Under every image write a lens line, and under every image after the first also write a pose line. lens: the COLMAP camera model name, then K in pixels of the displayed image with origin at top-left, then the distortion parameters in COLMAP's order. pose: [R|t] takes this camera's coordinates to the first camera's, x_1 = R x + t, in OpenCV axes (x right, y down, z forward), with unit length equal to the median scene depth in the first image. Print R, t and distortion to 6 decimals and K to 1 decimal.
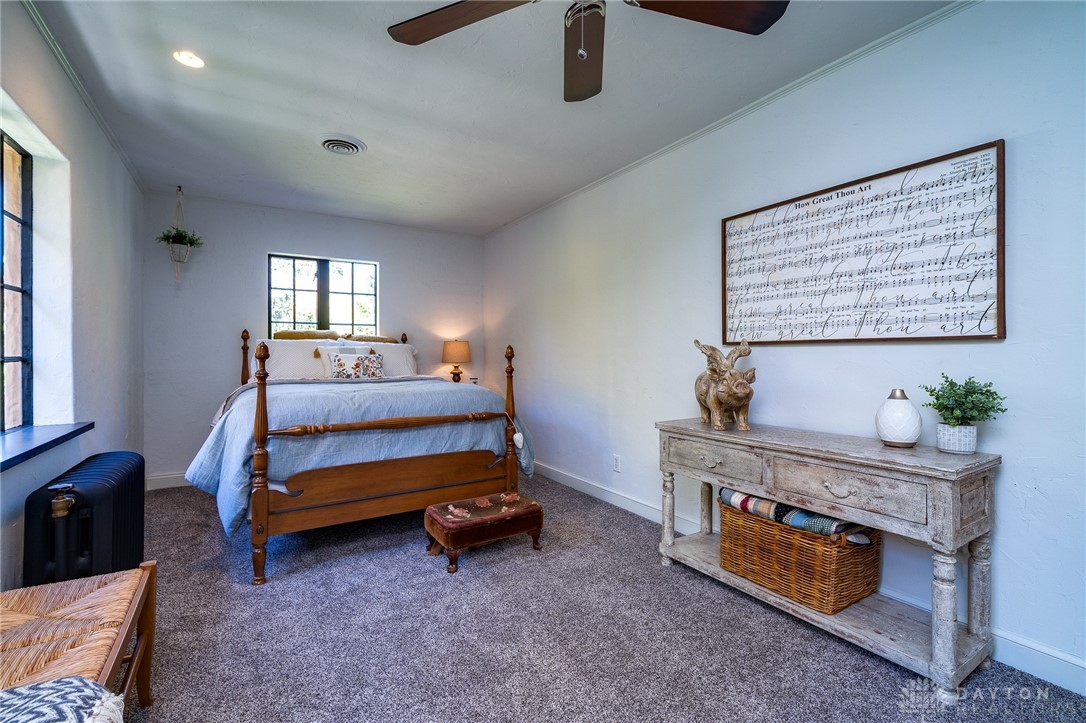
lens RADIAL K [[475.6, 0, 541.8], [0, 475.6, 355.3], [0, 0, 1]] dist [0.000085, 0.000027]
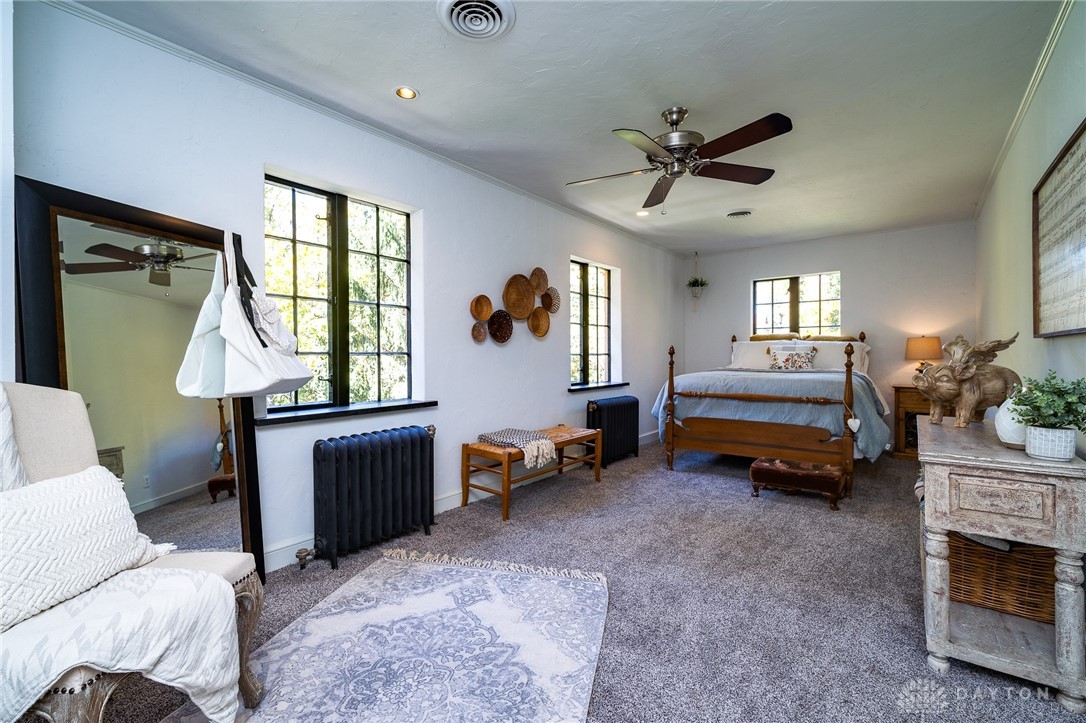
lens RADIAL K [[475.6, 0, 541.8], [0, 475.6, 355.3], [0, 0, 1]] dist [0.000085, 0.000027]
pose [[0.341422, 0.002314, -0.939907, 0.776481], [0.001738, 0.999994, 0.003093, 0.004411], [0.939908, -0.002690, 0.341416, -0.107460]]
